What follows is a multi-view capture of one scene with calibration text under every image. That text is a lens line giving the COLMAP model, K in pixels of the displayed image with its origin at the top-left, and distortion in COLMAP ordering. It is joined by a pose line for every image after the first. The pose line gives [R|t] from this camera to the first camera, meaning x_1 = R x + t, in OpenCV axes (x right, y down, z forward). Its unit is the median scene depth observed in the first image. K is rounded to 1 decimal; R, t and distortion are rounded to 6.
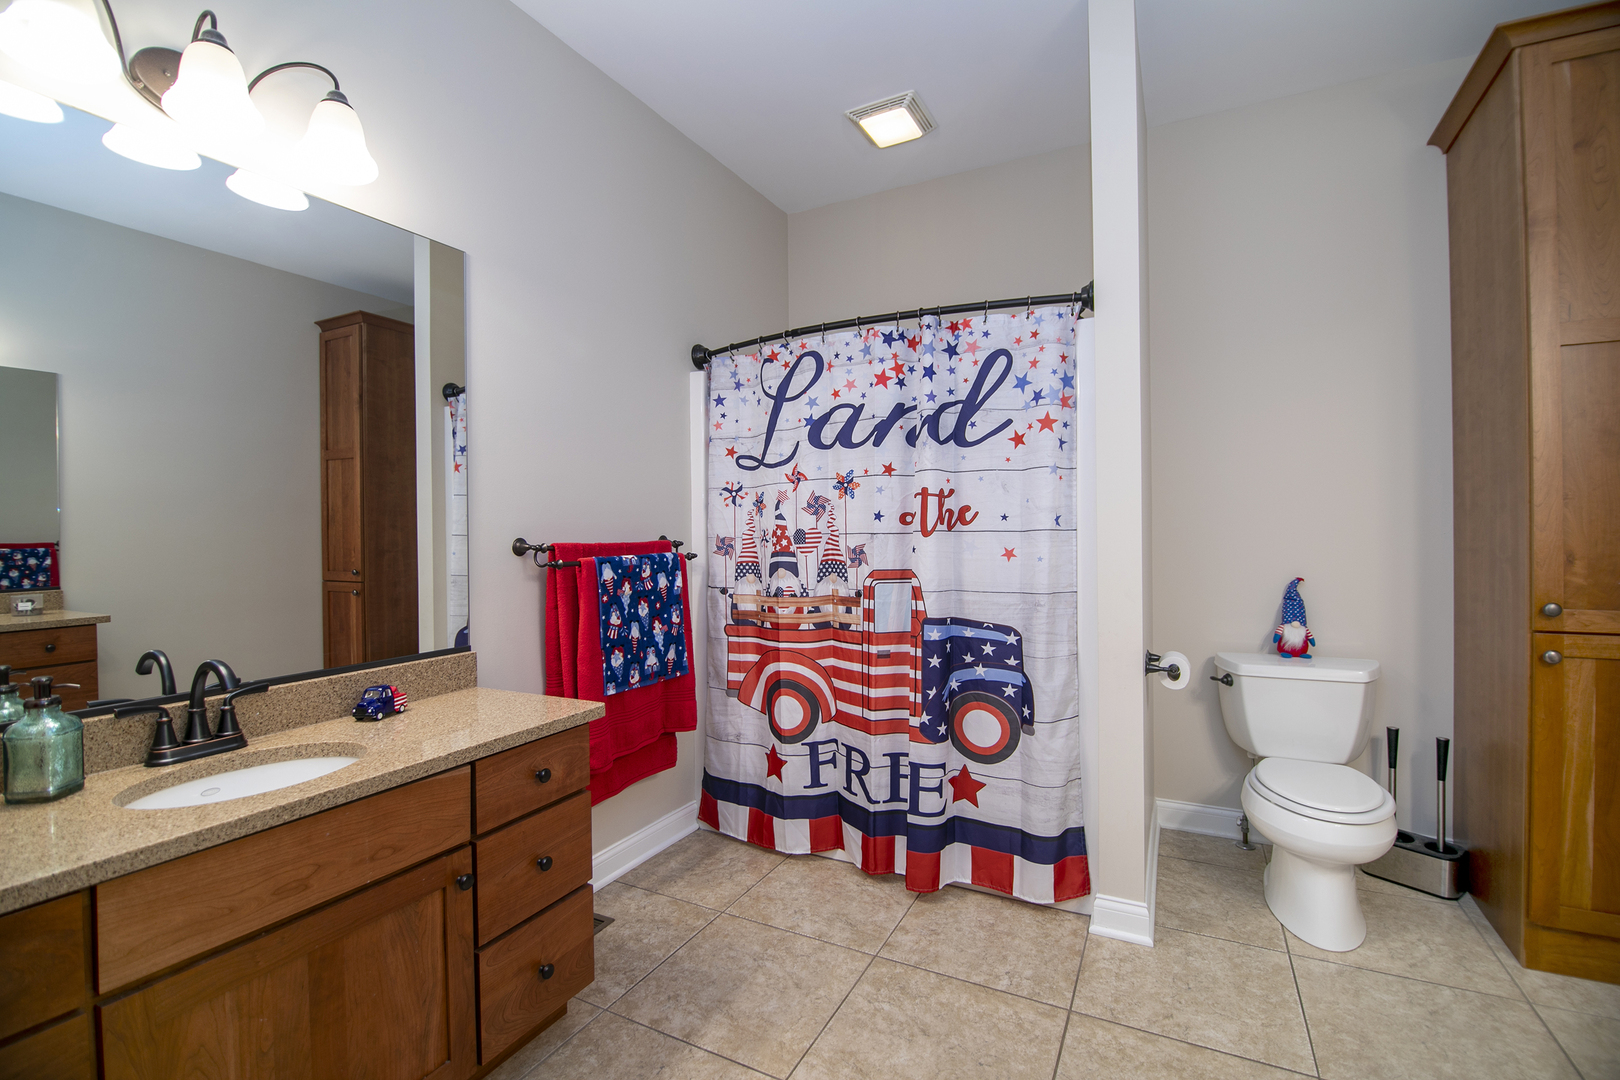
lens RADIAL K [[720.3, 0, 803.8], [0, 720.3, 532.6], [0, 0, 1]] dist [-0.013984, -0.005674]
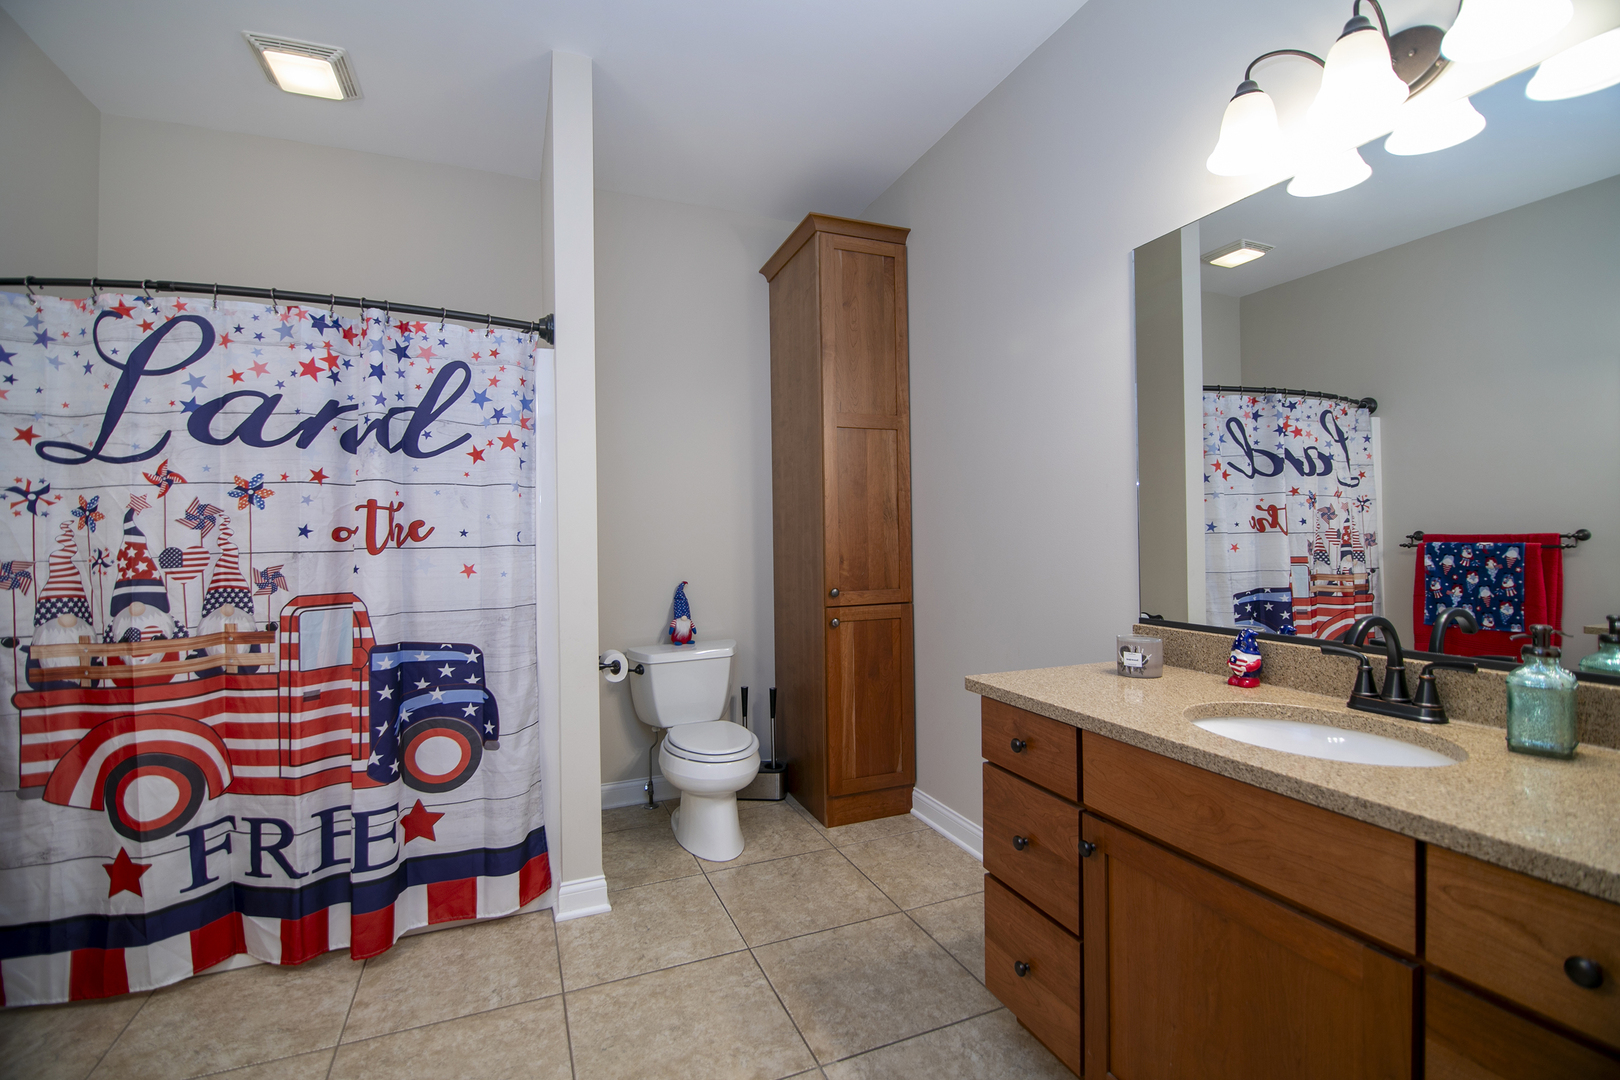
lens RADIAL K [[720.3, 0, 812.3], [0, 720.3, 535.1], [0, 0, 1]] dist [-0.013984, -0.005674]
pose [[0.623816, 0.002736, 0.781566, -0.181629], [0.014914, 0.999770, -0.015404, 0.003489], [-0.781429, 0.021266, 0.623632, 0.019761]]
